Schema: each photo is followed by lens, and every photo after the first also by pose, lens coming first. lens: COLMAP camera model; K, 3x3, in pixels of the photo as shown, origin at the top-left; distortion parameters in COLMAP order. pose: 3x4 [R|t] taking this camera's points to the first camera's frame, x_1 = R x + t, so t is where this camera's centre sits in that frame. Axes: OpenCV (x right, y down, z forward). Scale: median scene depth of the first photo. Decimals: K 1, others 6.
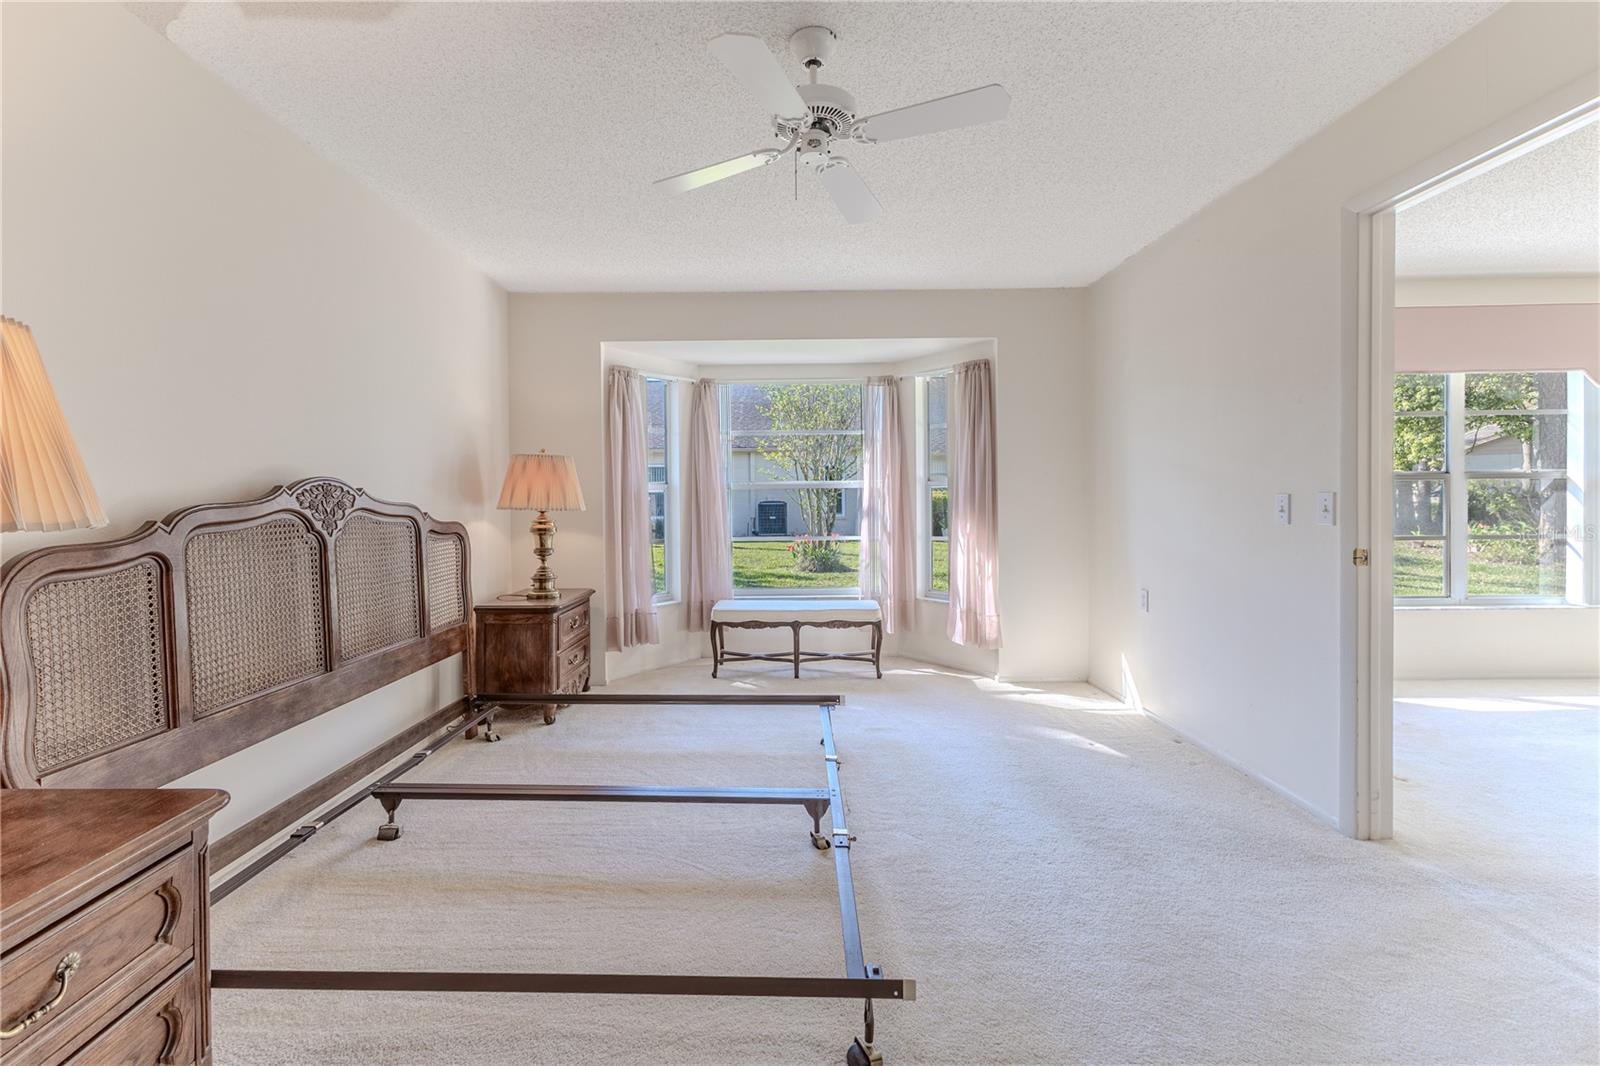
lens RADIAL K [[694.0, 0, 766.4], [0, 694.0, 503.0], [0, 0, 1]] dist [0.005010, -0.003009]
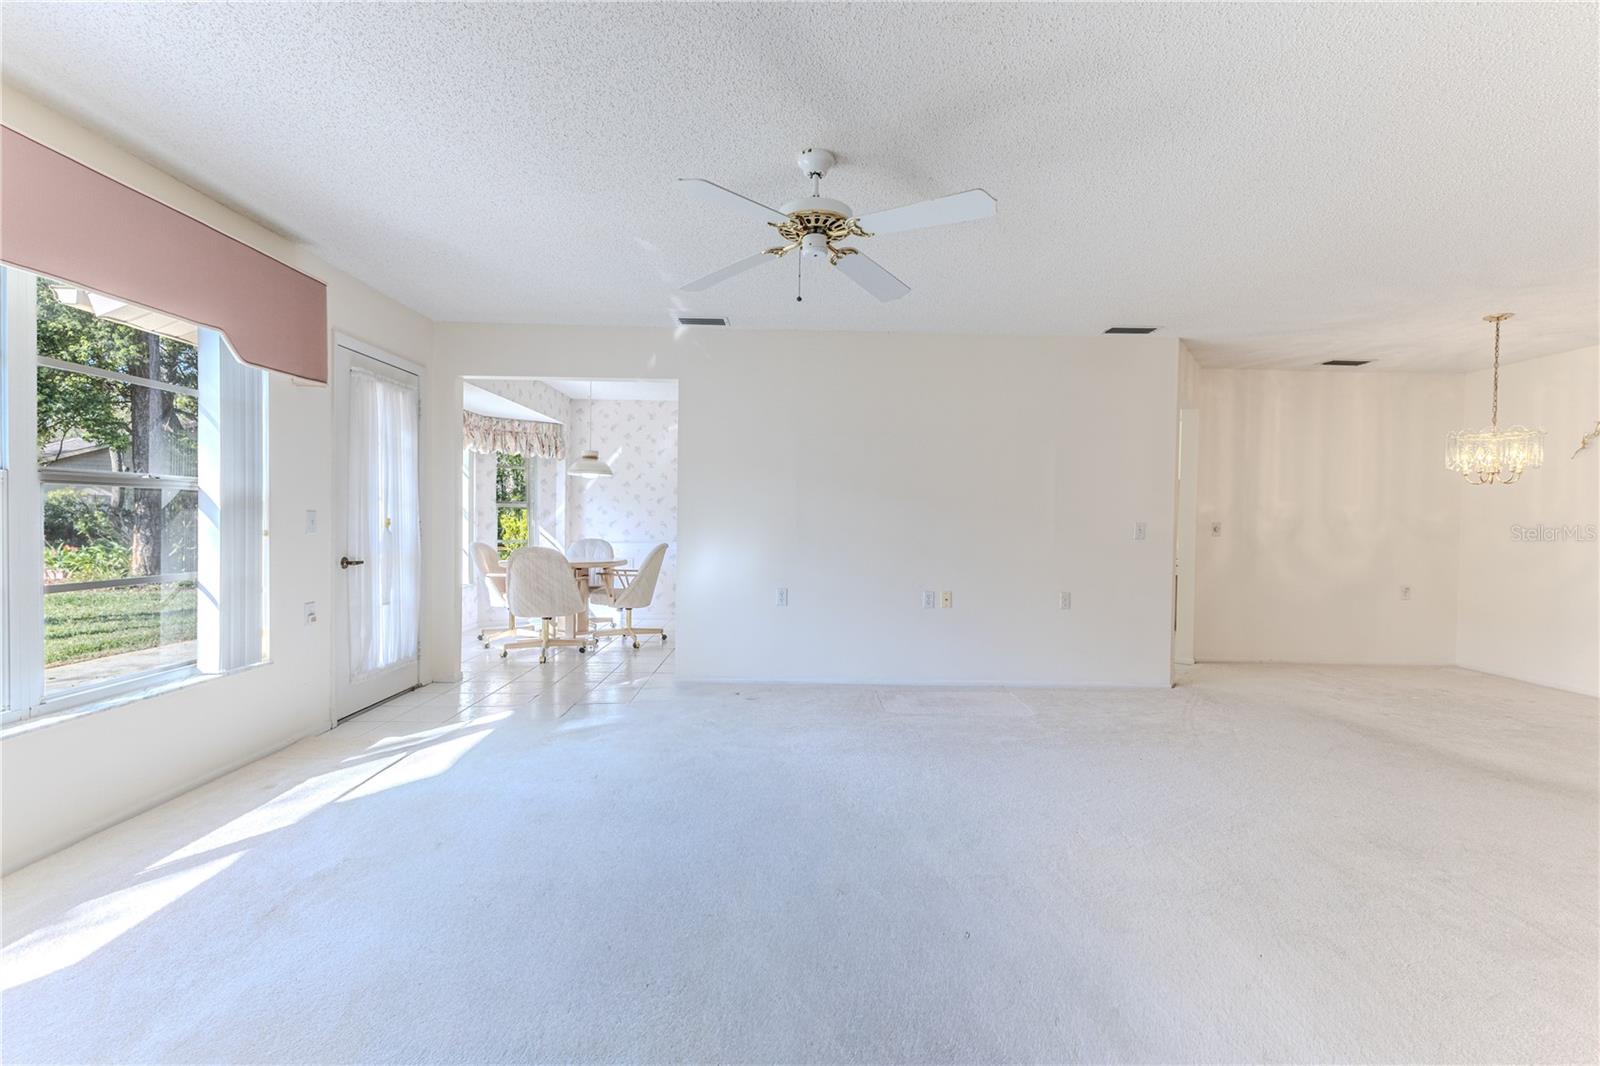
lens RADIAL K [[694.0, 0, 809.9], [0, 694.0, 533.7], [0, 0, 1]] dist [0.005010, -0.003009]
pose [[-0.046644, -0.011091, 0.998850, 0.168361], [-0.009357, 0.999899, 0.010666, -0.002275], [-0.998868, -0.008849, -0.046743, 0.164800]]
